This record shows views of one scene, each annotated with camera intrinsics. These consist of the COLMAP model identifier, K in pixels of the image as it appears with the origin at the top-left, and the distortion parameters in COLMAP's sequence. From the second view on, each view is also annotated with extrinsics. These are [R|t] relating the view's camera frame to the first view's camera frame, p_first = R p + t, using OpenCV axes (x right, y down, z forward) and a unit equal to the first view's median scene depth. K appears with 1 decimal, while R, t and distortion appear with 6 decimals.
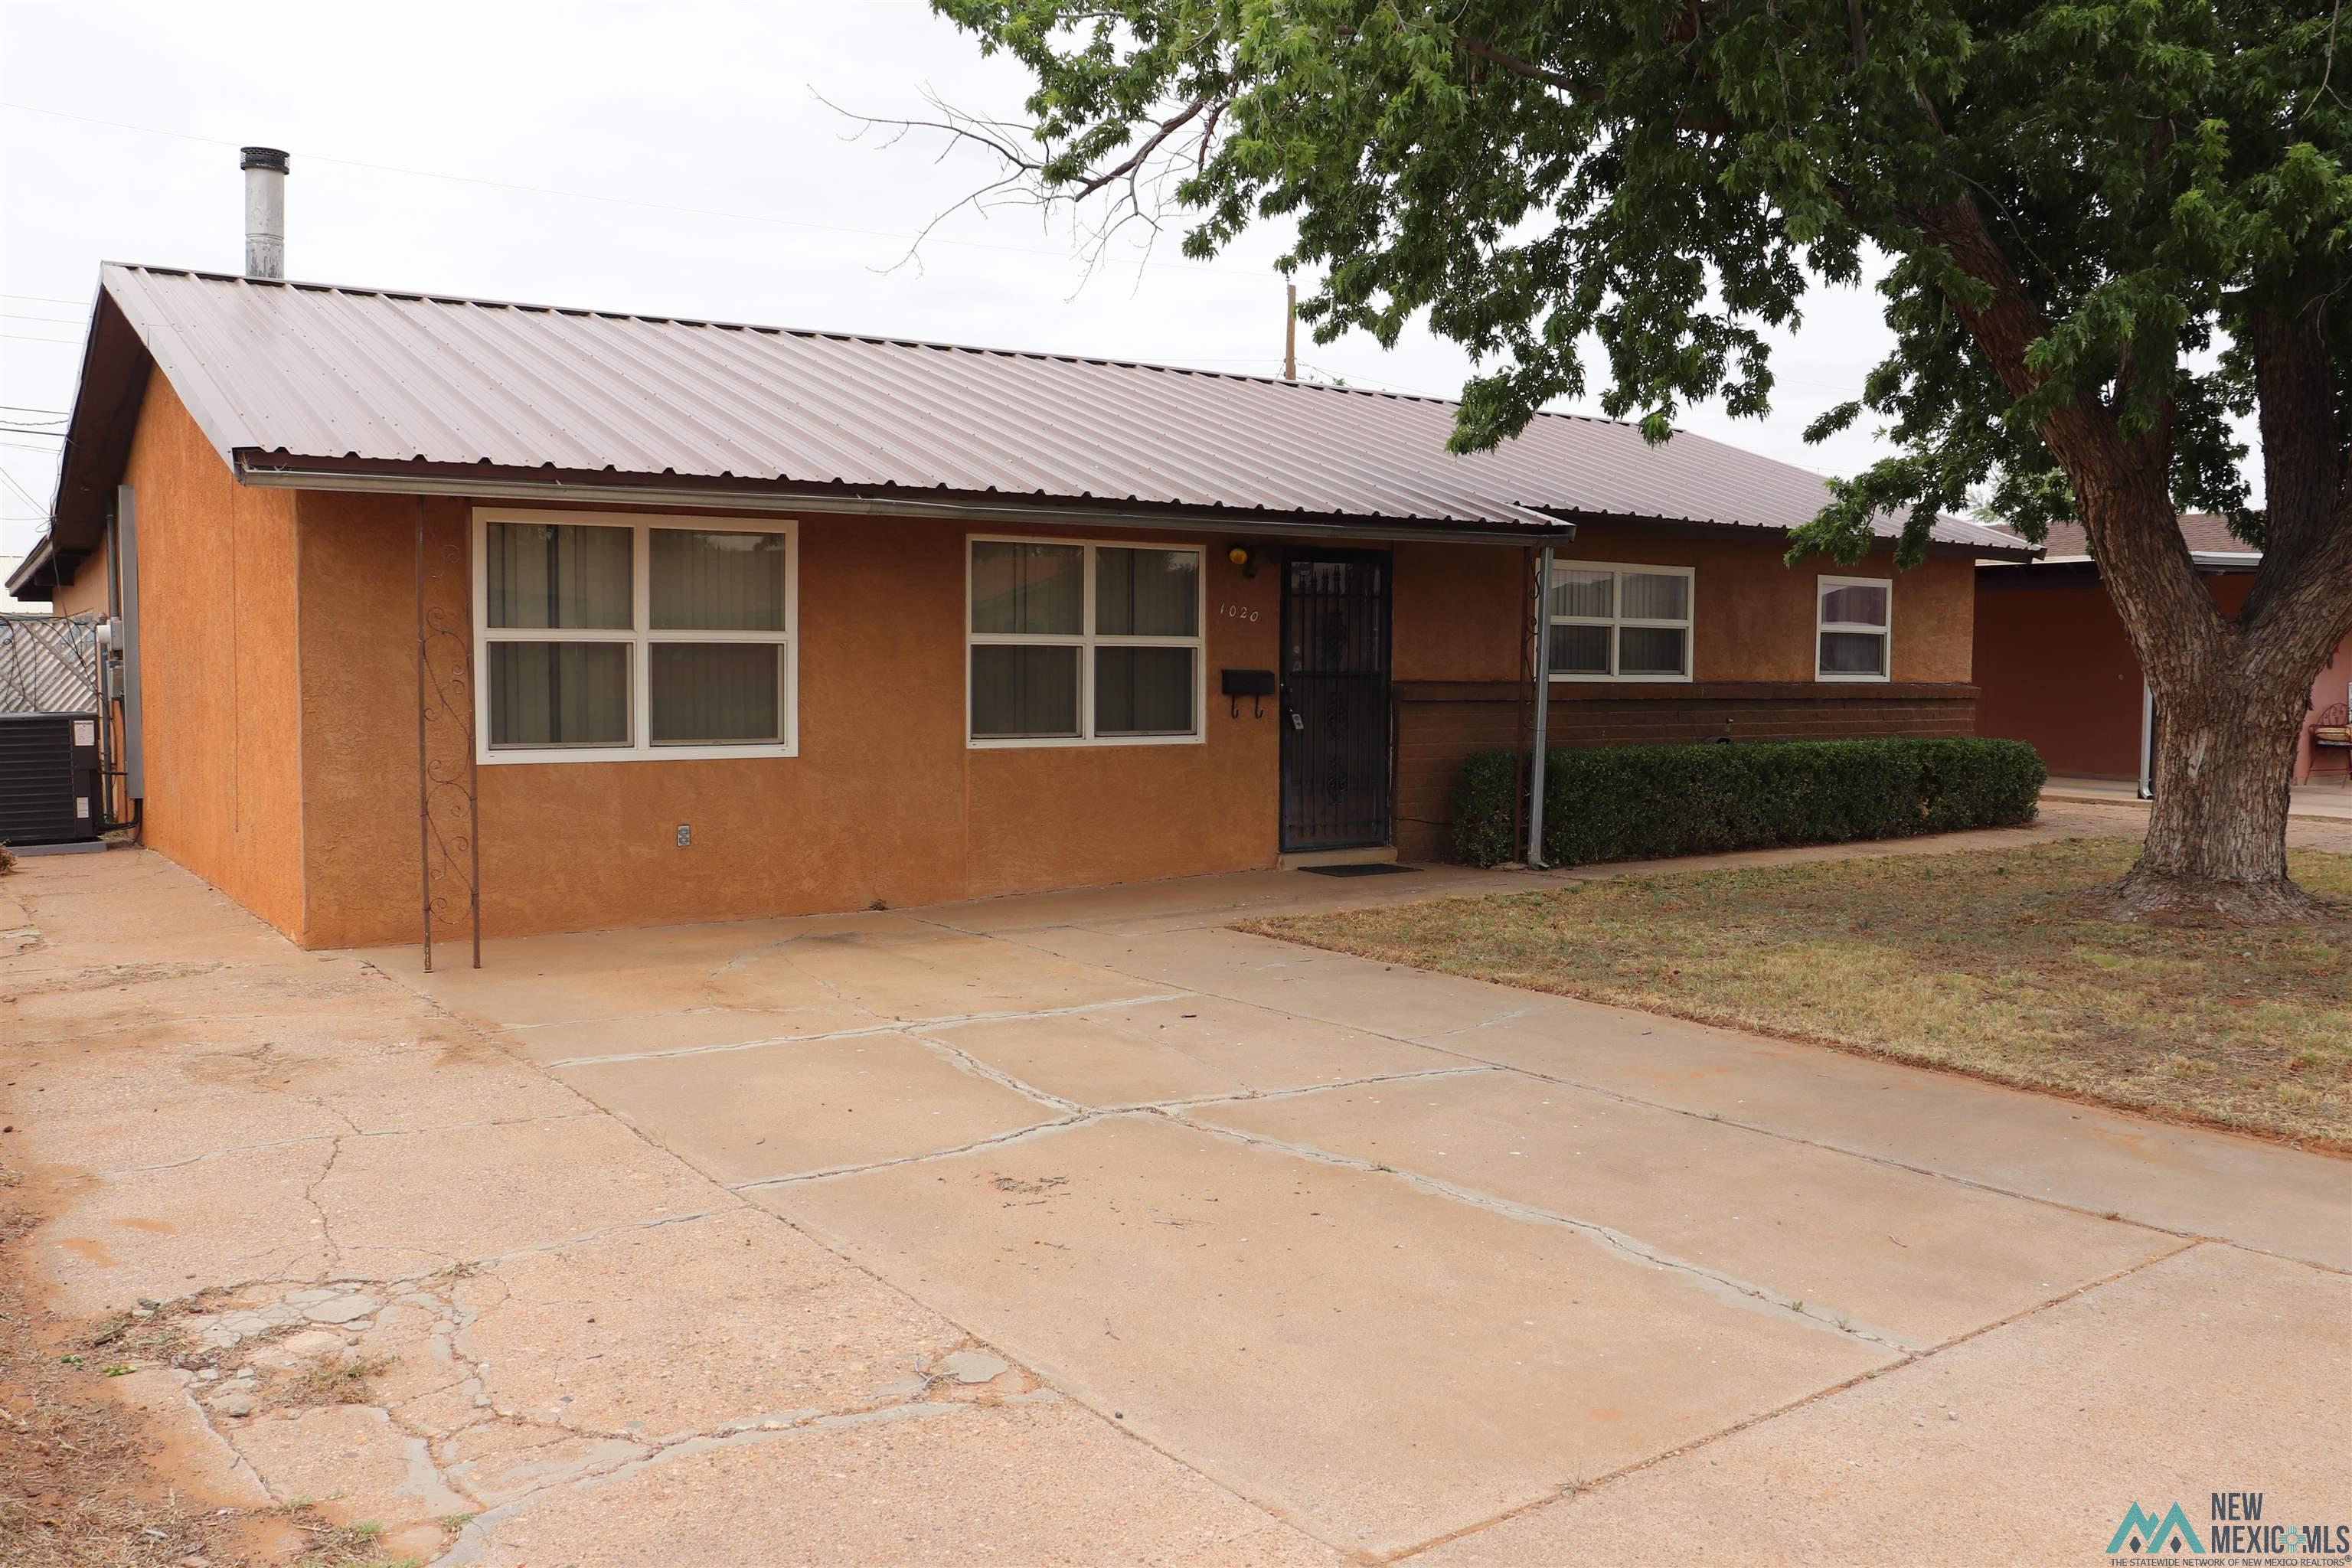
lens RADIAL K [[1931.2, 0, 1169.0], [0, 1931.2, 793.3], [0, 0, 1]] dist [-0.175006, 0.173887]
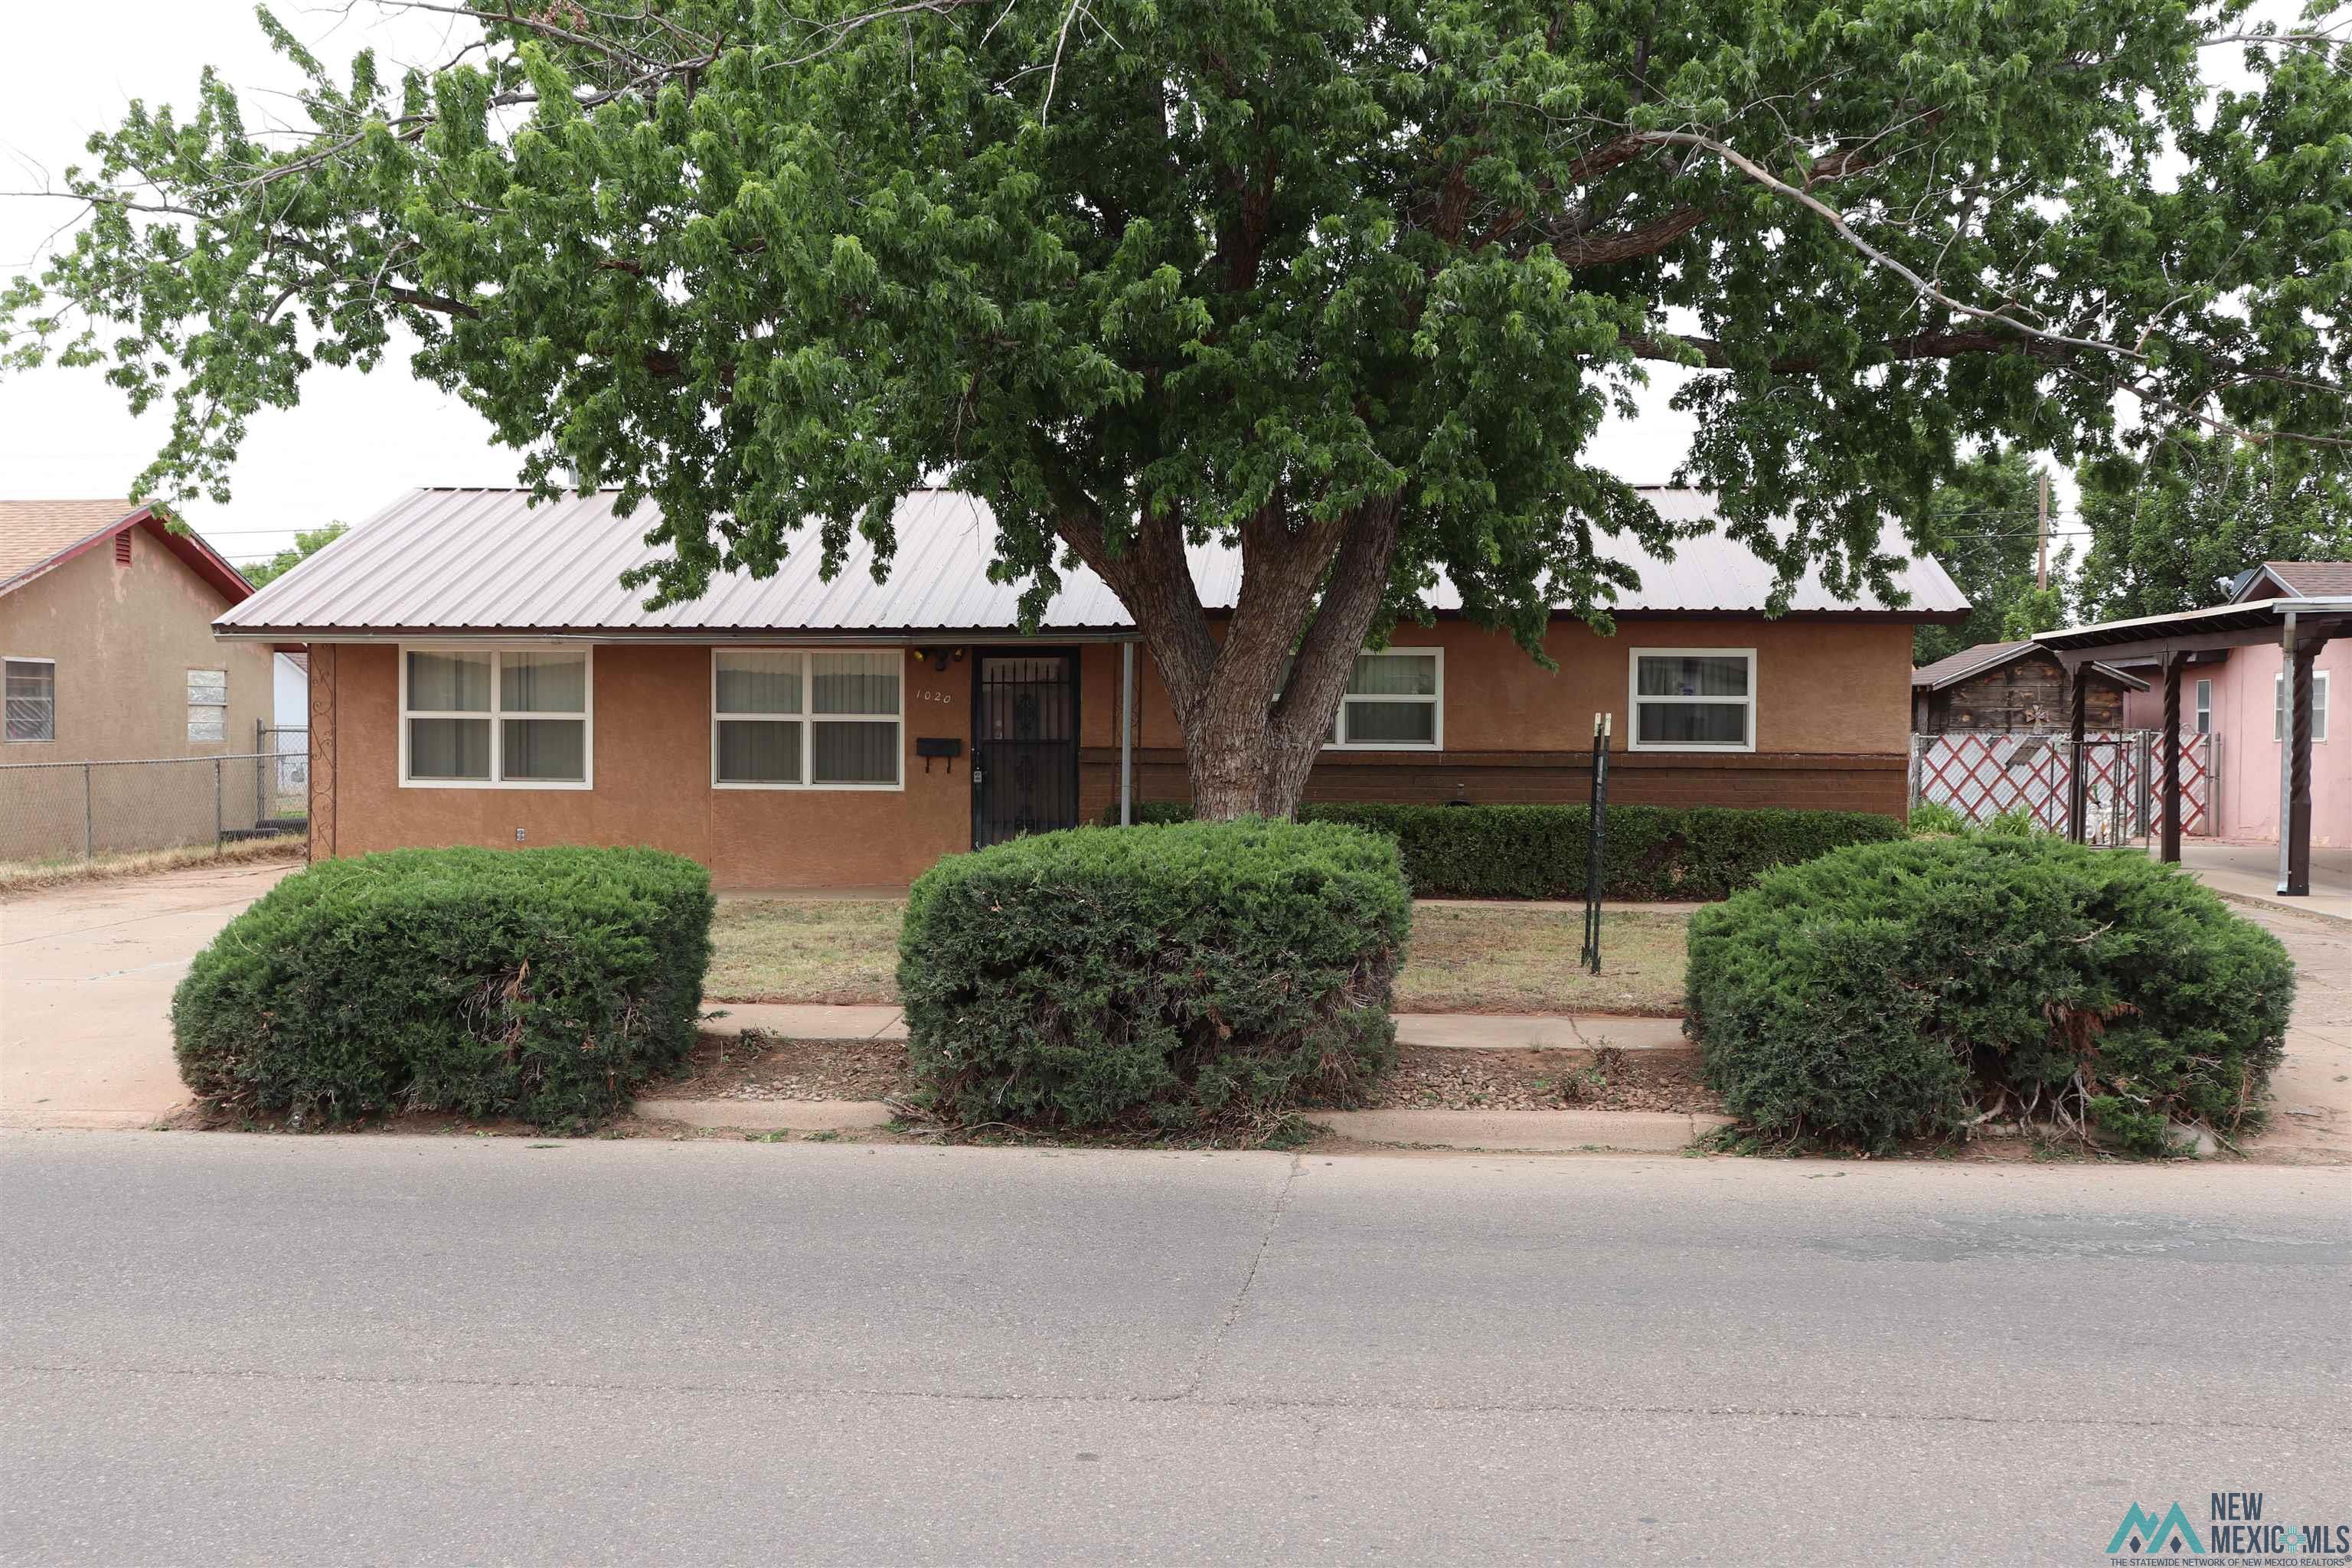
lens RADIAL K [[2577.0, 0, 1149.8], [0, 2577.0, 783.9], [0, 0, 1]] dist [-0.056634, 0.178207]
pose [[0.764702, 0.013725, -0.644238, 1.409771], [-0.046270, 0.998362, -0.033653, 0.024453], [0.642721, 0.055543, 0.764084, -0.319435]]
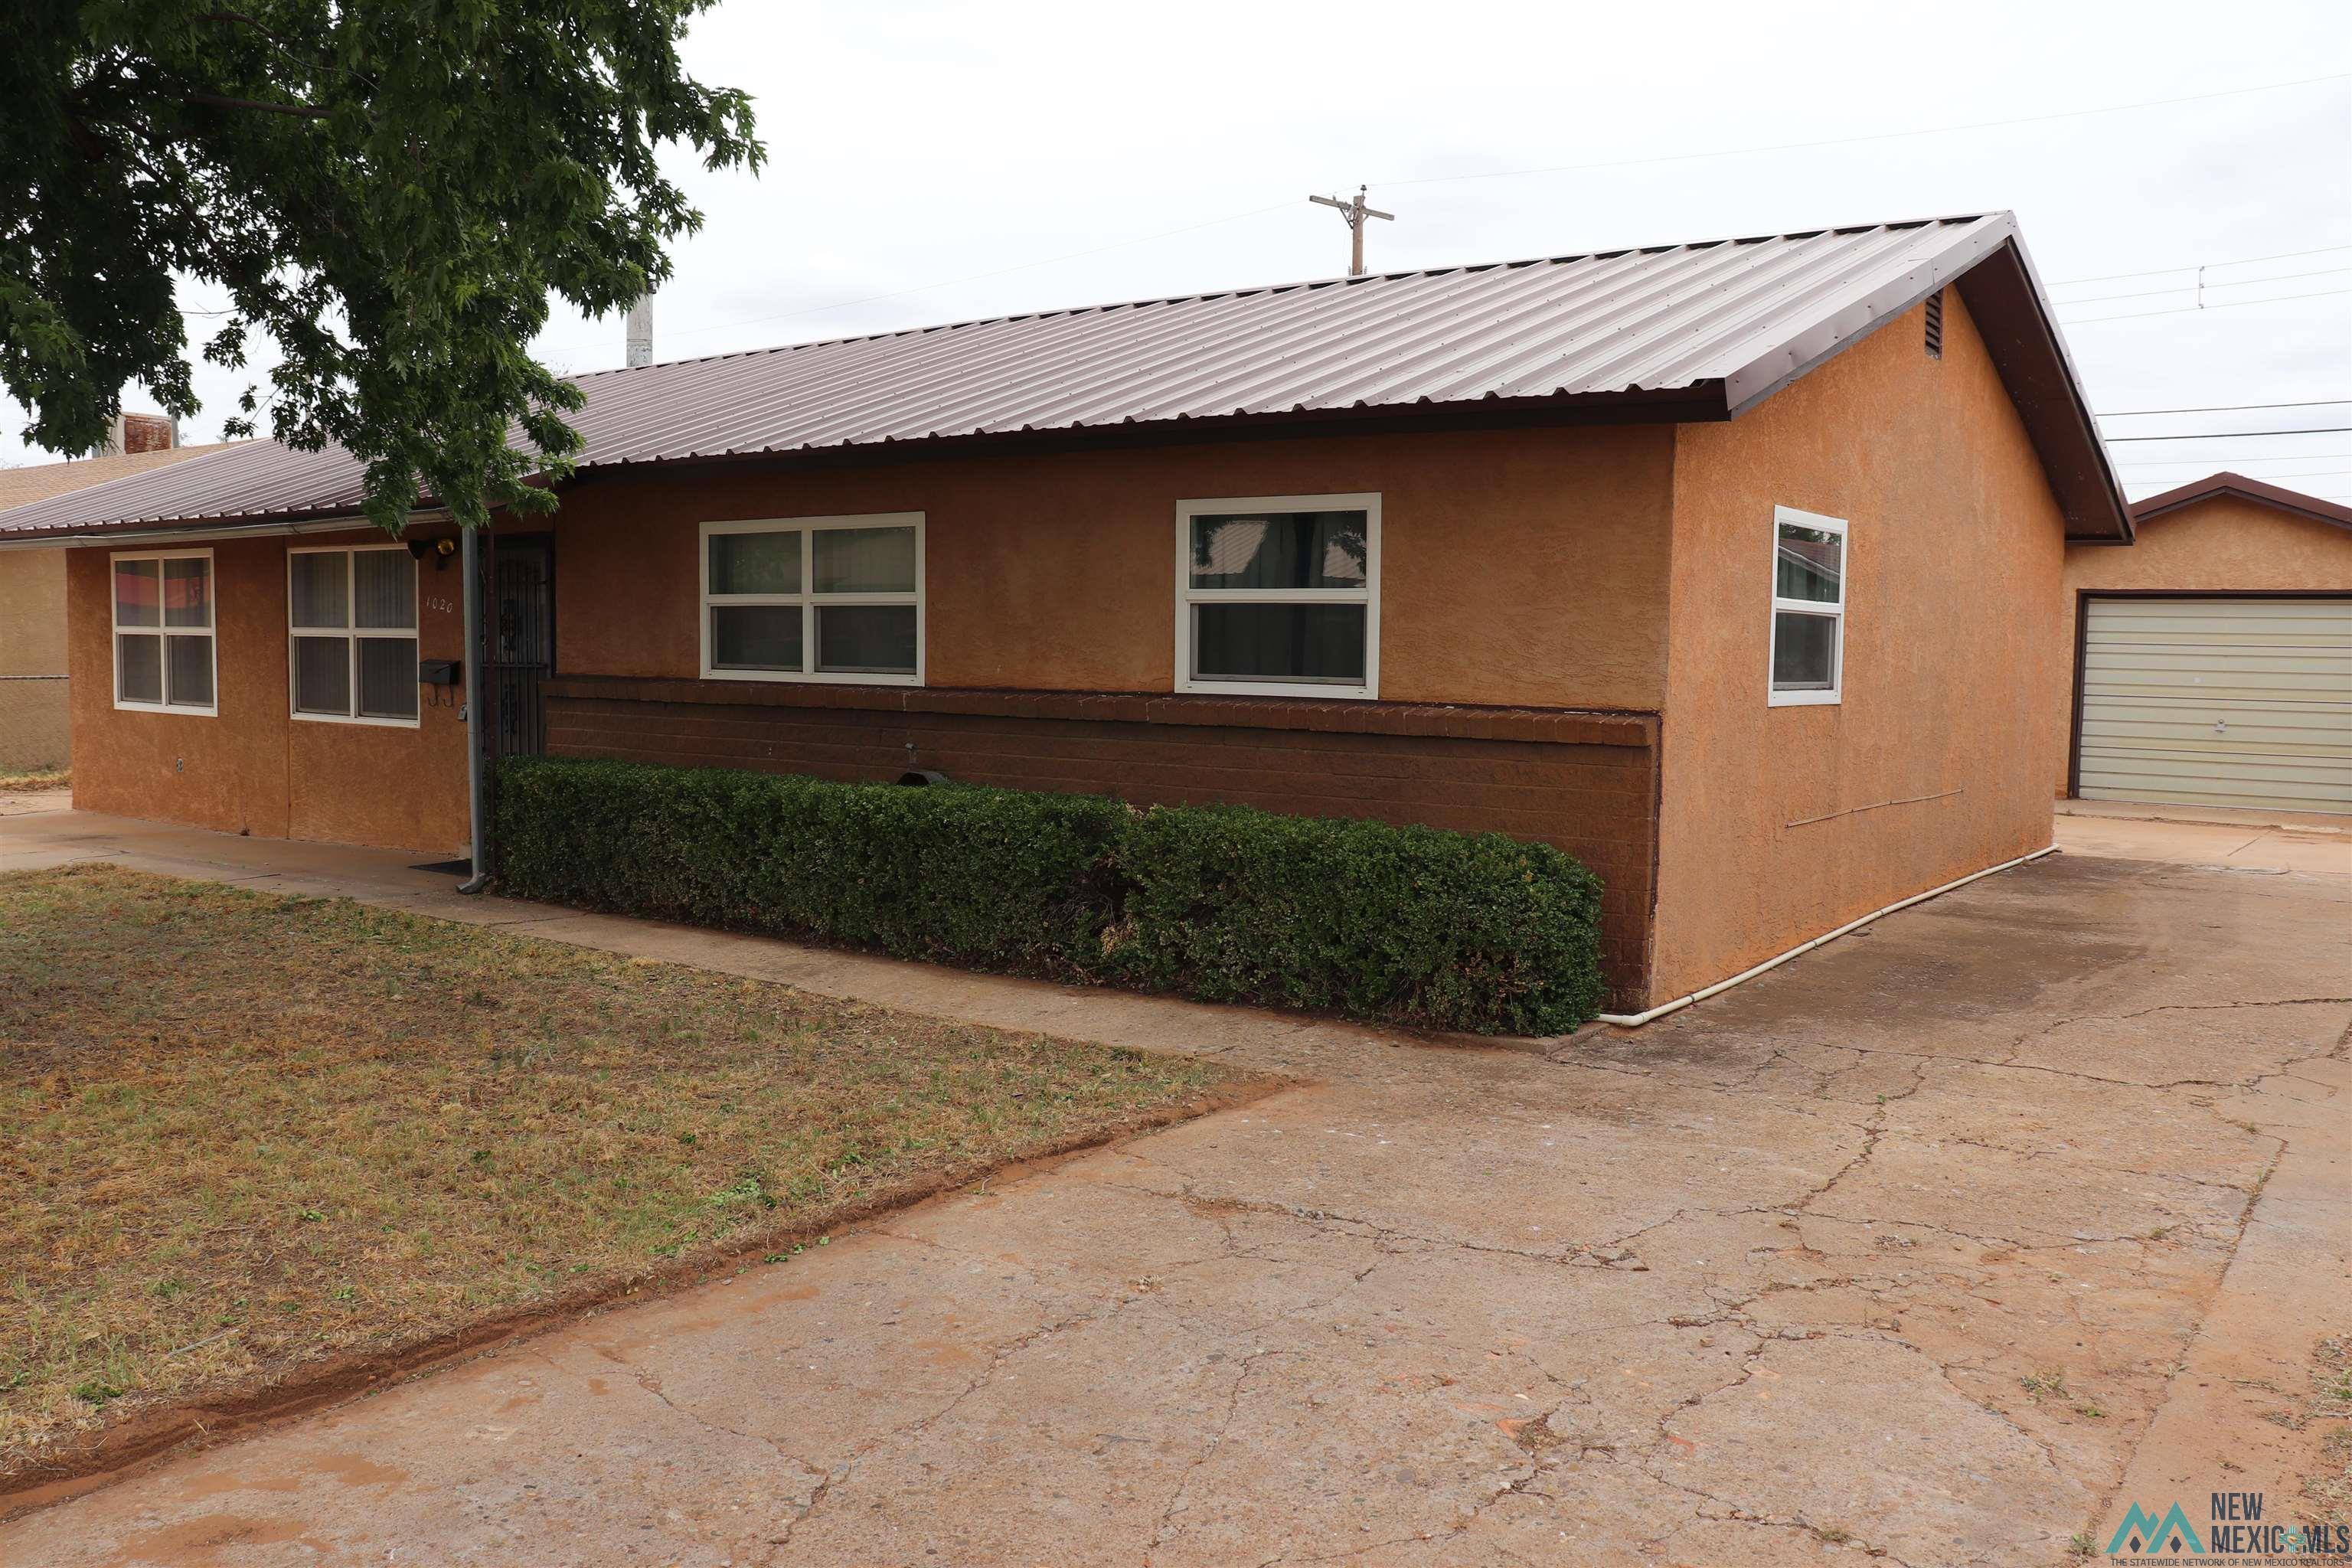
lens RADIAL K [[1927.4, 0, 1161.7], [0, 1927.4, 785.2], [0, 0, 1]] dist [-0.170816, 0.161125]
pose [[0.311465, 0.069125, -0.947740, 1.182555], [-0.078323, 0.995825, 0.046892, -0.078505], [0.947024, 0.059625, 0.315578, 1.107027]]
